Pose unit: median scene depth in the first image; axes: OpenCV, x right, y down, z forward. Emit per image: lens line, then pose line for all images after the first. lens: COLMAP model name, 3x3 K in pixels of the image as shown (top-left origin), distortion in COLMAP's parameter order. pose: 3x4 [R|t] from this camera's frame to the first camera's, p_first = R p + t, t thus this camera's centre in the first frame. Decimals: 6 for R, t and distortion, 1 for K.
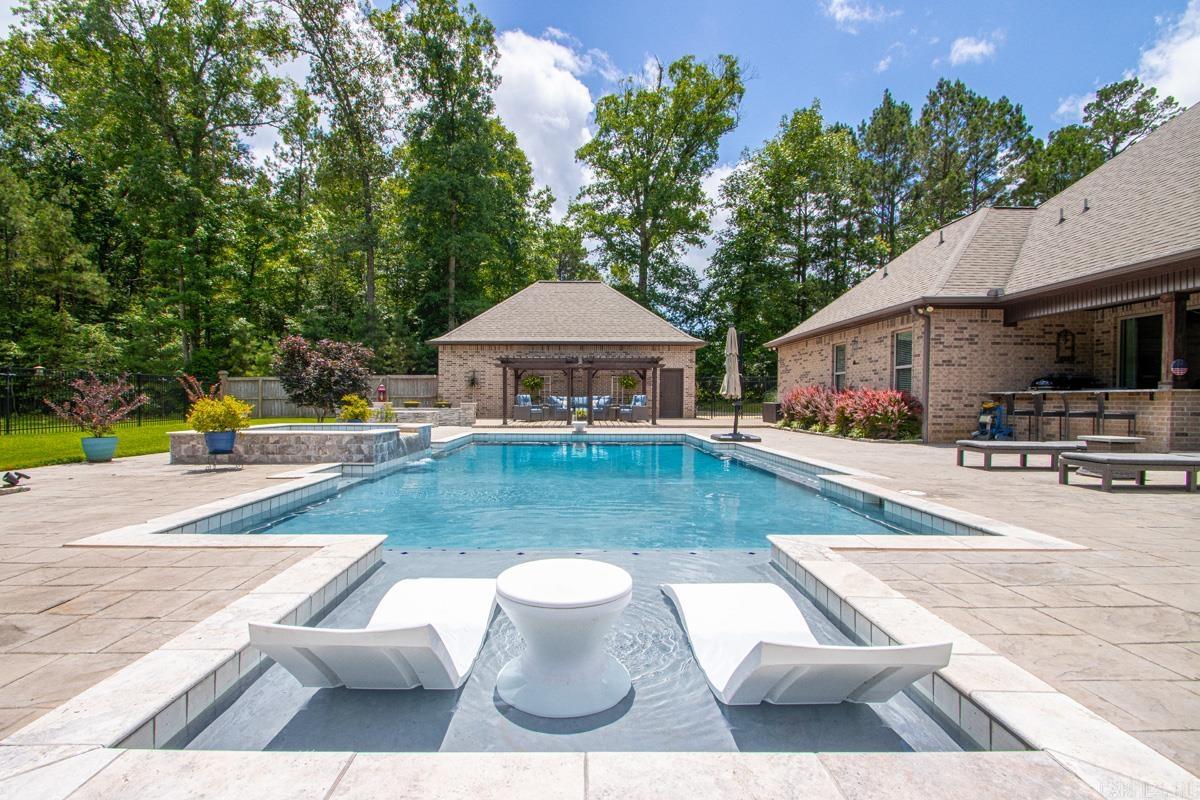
lens RADIAL K [[577.6, 0, 594.3], [0, 577.6, 404.7], [0, 0, 1]] dist [0.018661, -0.020986]
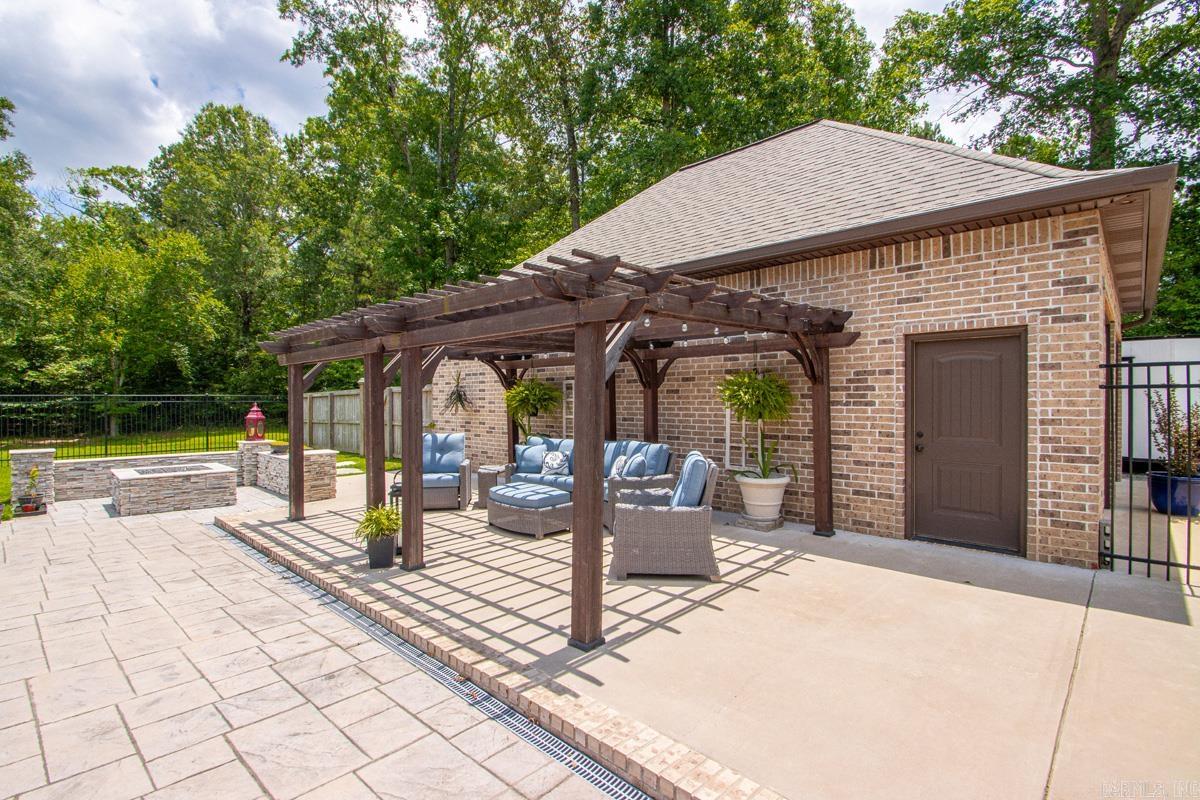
lens RADIAL K [[550.1, 0, 607.3], [0, 550.1, 401.0], [0, 0, 1]] dist [0.003342, 0.000042]
pose [[0.709346, -0.002405, -0.704856, 0.200241], [-0.001628, 0.999986, -0.005050, -0.035119], [0.704858, 0.004729, 0.709332, 0.780542]]
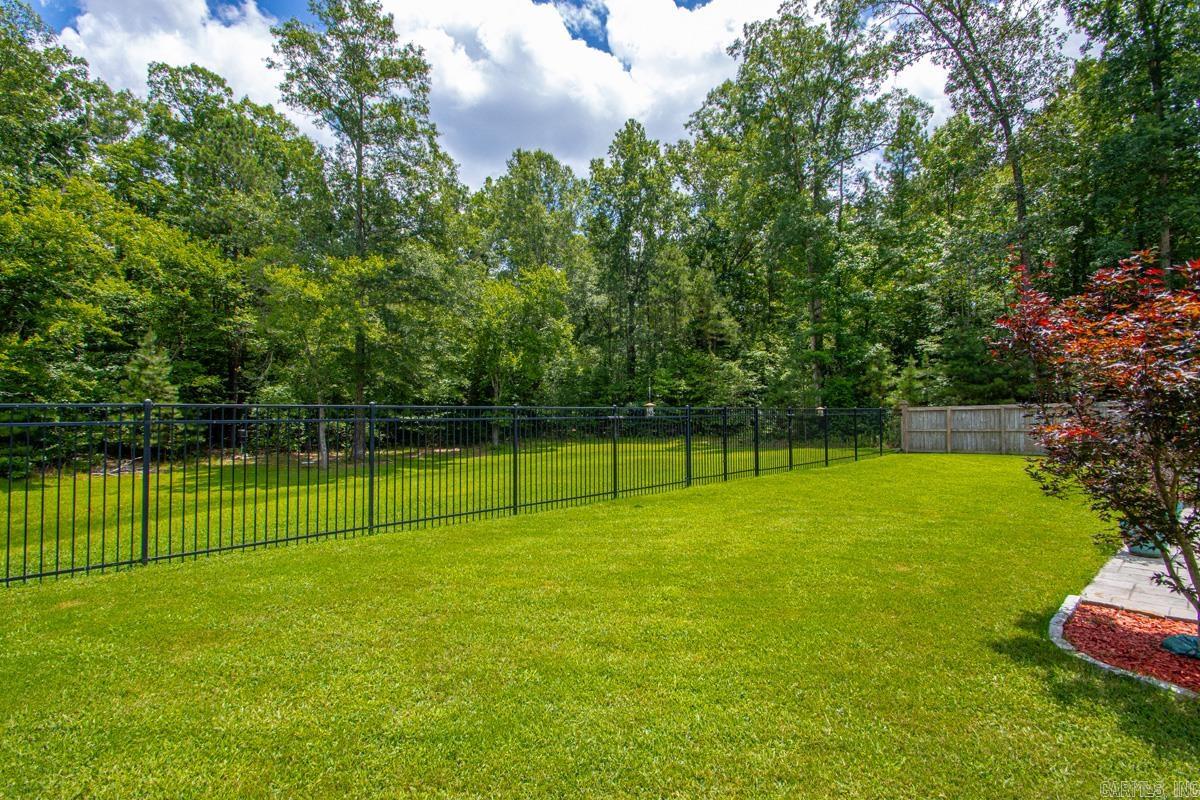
lens RADIAL K [[559.0, 0, 583.1], [0, 559.0, 399.3], [0, 0, 1]] dist [0.026253, -0.017442]
pose [[0.663571, -0.025017, -0.747695, -0.309431], [-0.001814, 0.999384, -0.035048, -0.027629], [0.748111, 0.024613, 0.663117, -0.008258]]
